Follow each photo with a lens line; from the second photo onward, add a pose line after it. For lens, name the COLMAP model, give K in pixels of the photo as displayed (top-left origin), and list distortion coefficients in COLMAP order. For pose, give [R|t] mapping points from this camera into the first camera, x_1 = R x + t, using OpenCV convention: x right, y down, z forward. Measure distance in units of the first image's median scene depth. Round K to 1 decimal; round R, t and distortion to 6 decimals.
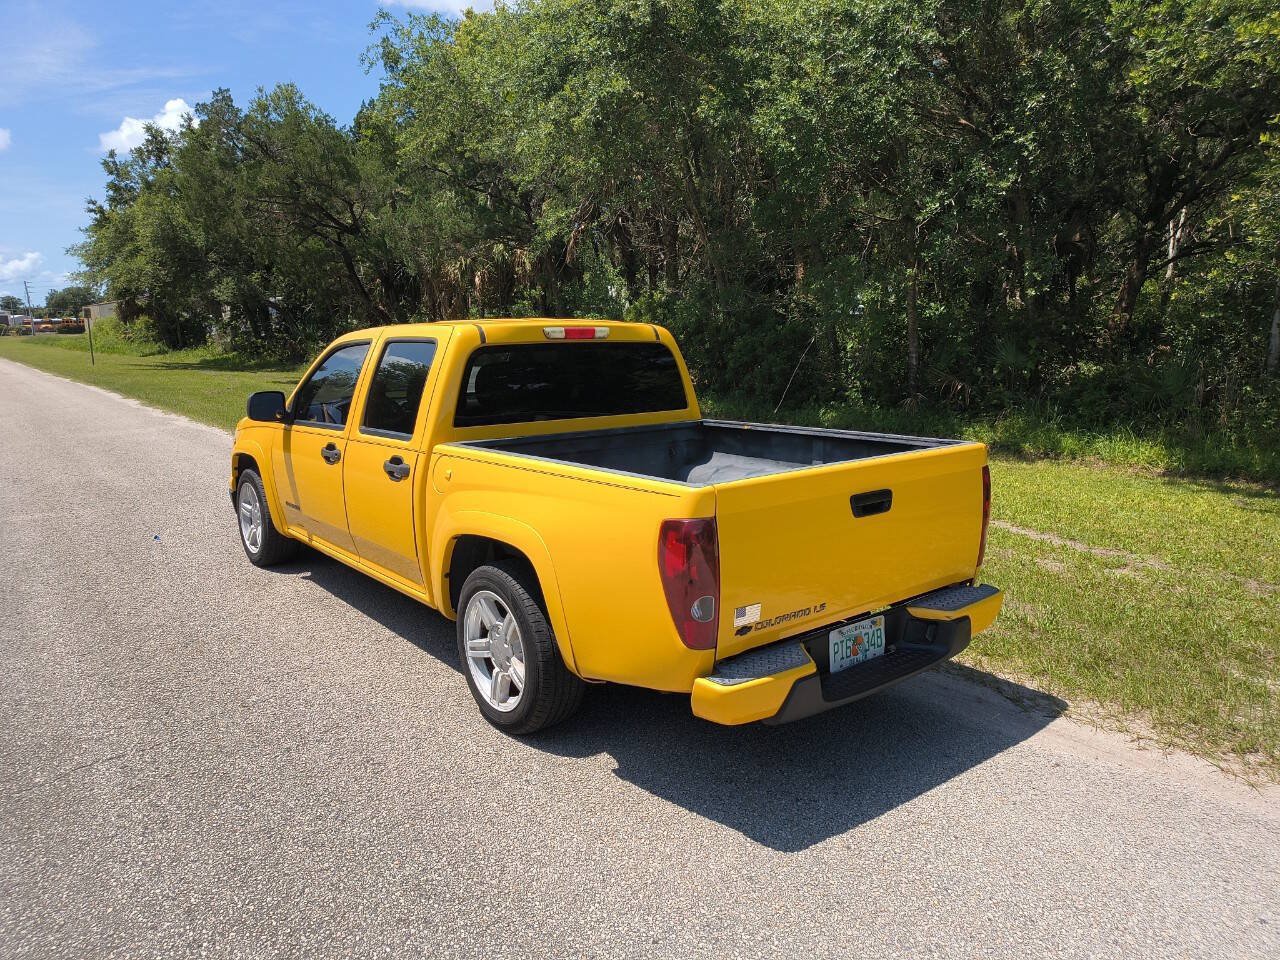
lens RADIAL K [[893.6, 0, 615.1], [0, 893.6, 471.2], [0, 0, 1]] dist [0.016180, 0.003960]
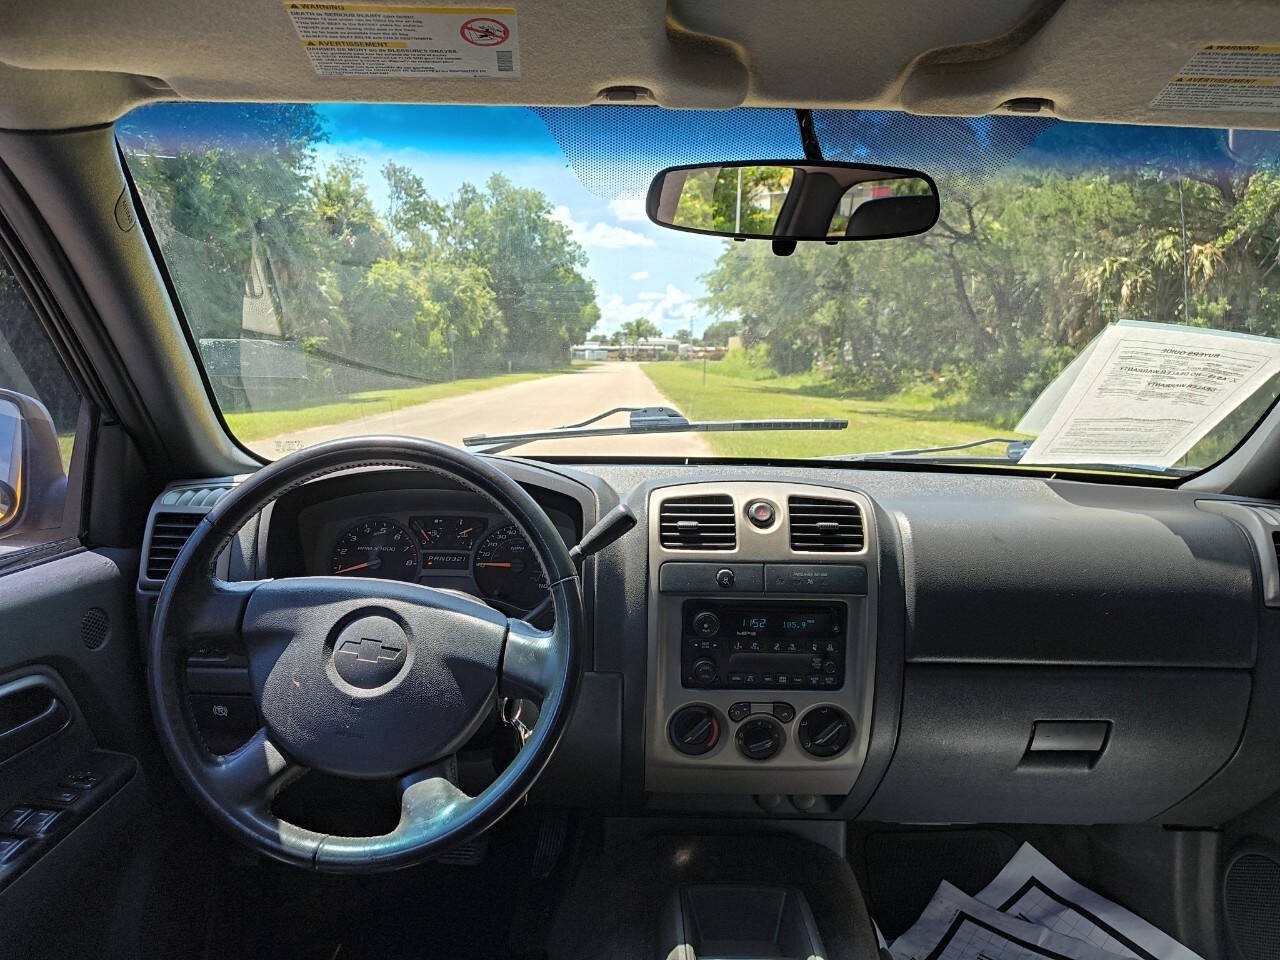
lens RADIAL K [[864.8, 0, 640.0], [0, 864.8, 480.0], [0, 0, 1]] dist [0.076477, -0.074053]
pose [[0.800468, 0.115700, -0.588102, -0.030828], [-0.131357, 0.991202, 0.016213, -0.017607], [0.584804, 0.064273, 0.808624, 0.179980]]
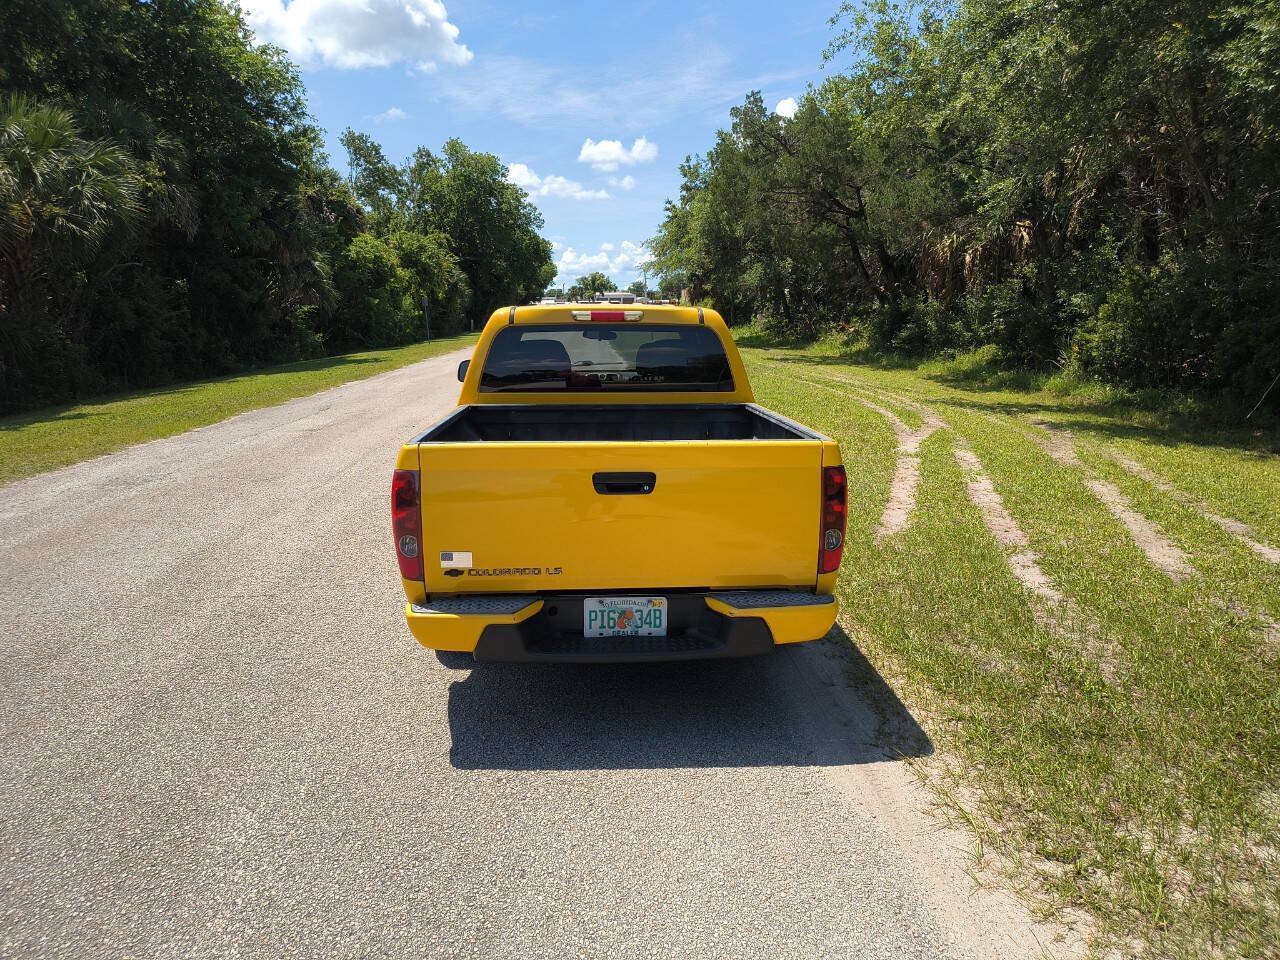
lens RADIAL K [[864.8, 0, 640.0], [0, 864.8, 480.0], [0, 0, 1]] dist [0.076477, -0.074053]
pose [[0.829263, 0.118402, -0.546172, 0.094223], [-0.099436, 0.992965, 0.064285, -0.003915], [0.549942, 0.001000, 0.835203, 0.018592]]
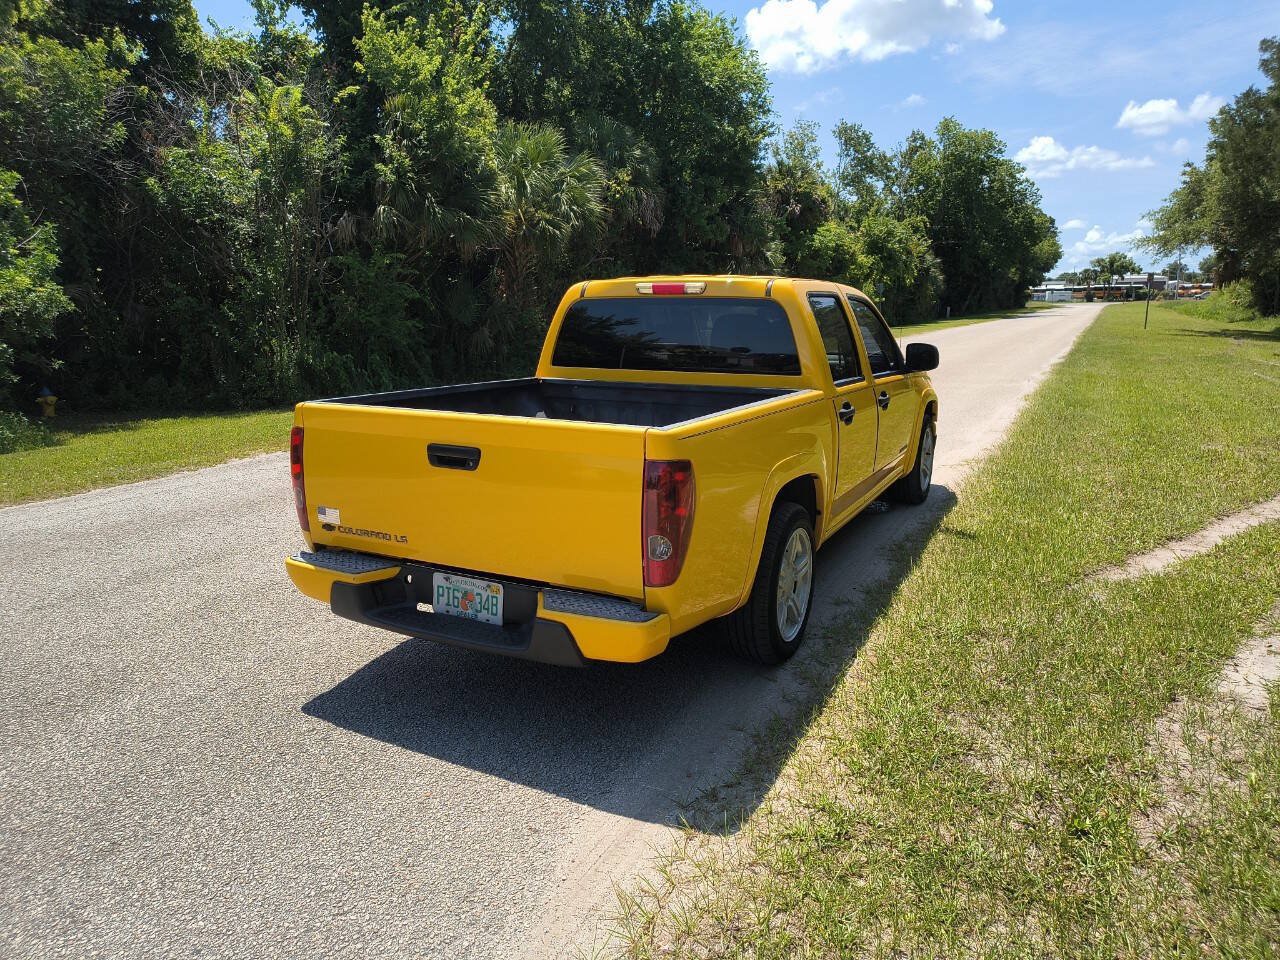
lens RADIAL K [[879.1, 0, 637.6], [0, 879.1, 461.4], [0, 0, 1]] dist [0.035802, -0.037991]
pose [[0.418360, 0.175350, -0.891194, 0.137667], [-0.148664, 0.981175, 0.123266, -0.012270], [0.896032, 0.080919, 0.436553, 0.083736]]
